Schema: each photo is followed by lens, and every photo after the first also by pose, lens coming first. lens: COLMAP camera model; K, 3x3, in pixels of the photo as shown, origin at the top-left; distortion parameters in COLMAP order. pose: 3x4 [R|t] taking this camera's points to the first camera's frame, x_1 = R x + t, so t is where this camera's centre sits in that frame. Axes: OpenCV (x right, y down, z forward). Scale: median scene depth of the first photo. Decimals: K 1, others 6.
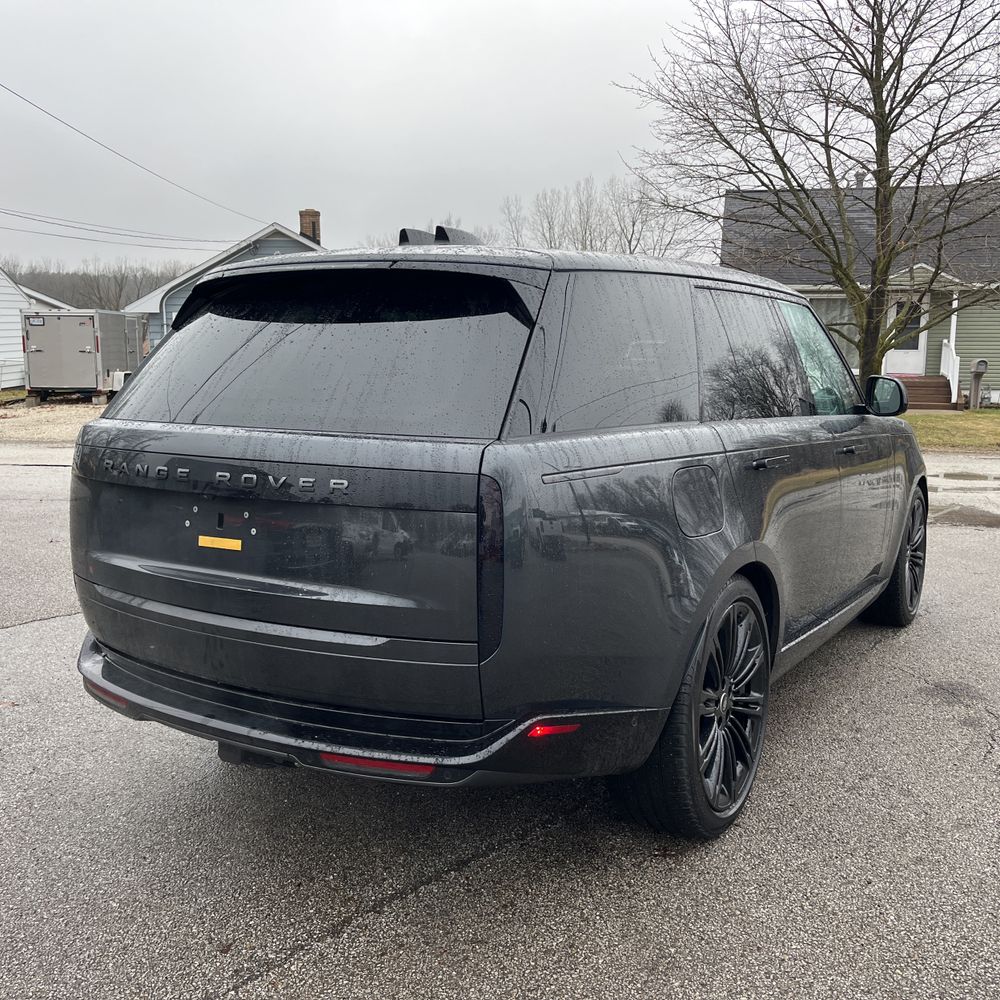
lens RADIAL K [[1026.2, 0, 500.0], [0, 1026.2, 500.0], [0, 0, 1]] dist [0.034998, -0.022078]
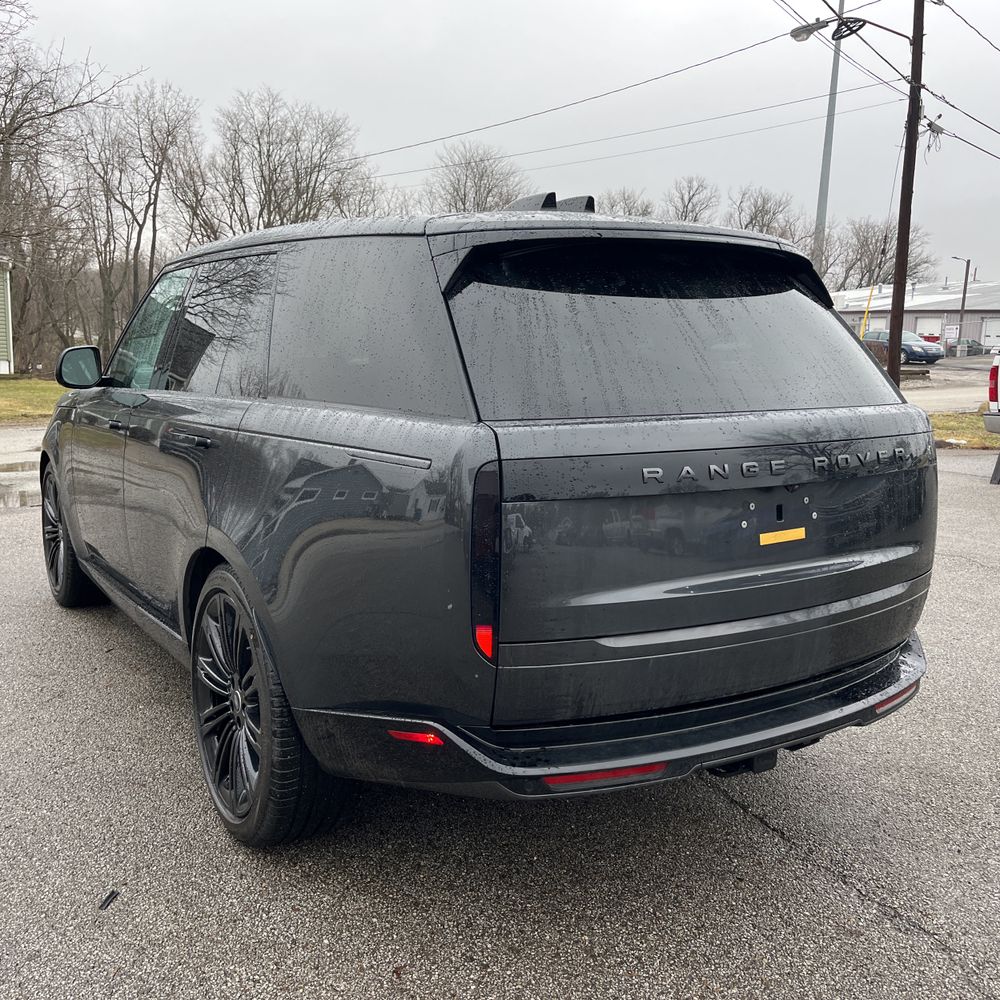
lens RADIAL K [[1028.5, 0, 503.9], [0, 1028.5, 494.7], [0, 0, 1]] dist [0.051449, -0.039977]
pose [[0.445112, -0.137544, 0.884849, -1.165106], [0.115513, 0.988697, 0.095579, -0.110031], [-0.887993, 0.059669, 0.455969, 0.768424]]
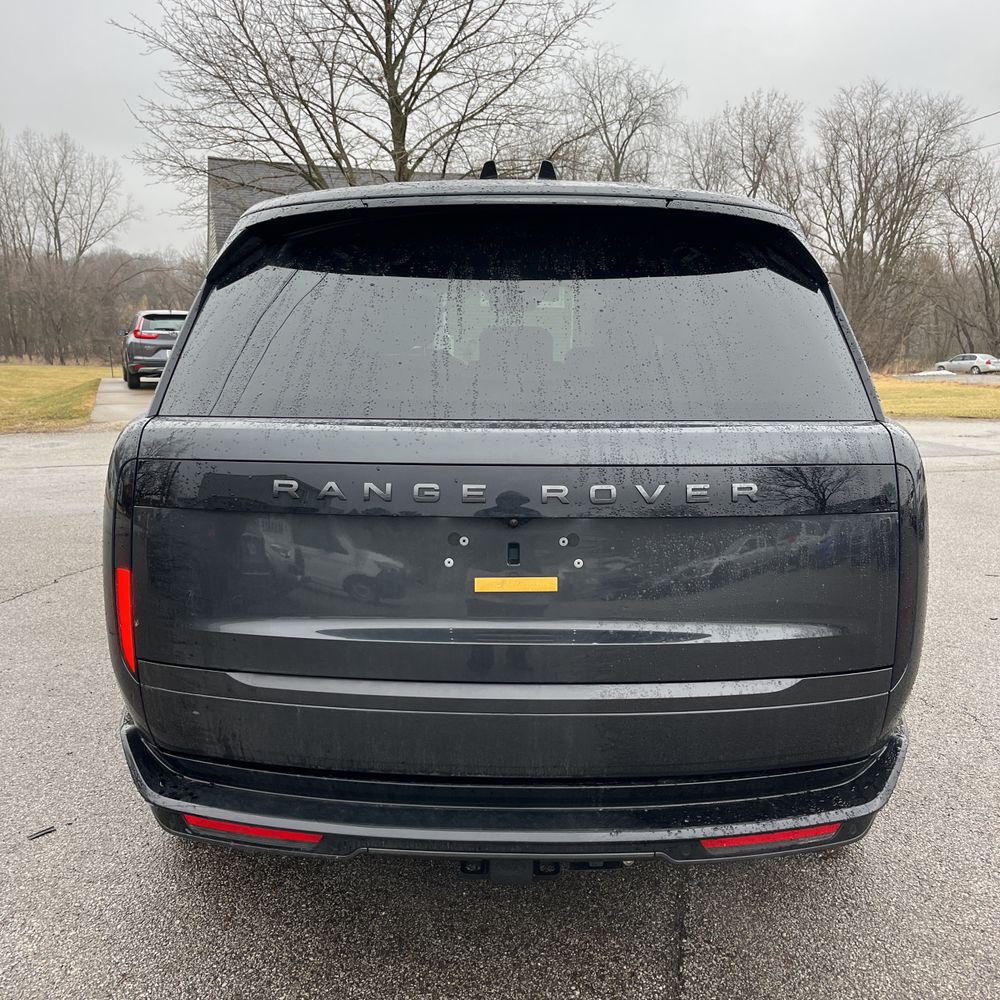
lens RADIAL K [[1020.2, 0, 505.0], [0, 1020.2, 510.7], [0, 0, 1]] dist [0.046446, -0.019476]
pose [[0.862340, -0.086175, 0.498942, -0.605677], [0.069130, 0.996221, 0.052582, -0.045365], [-0.501587, -0.010852, 0.865039, 0.379226]]
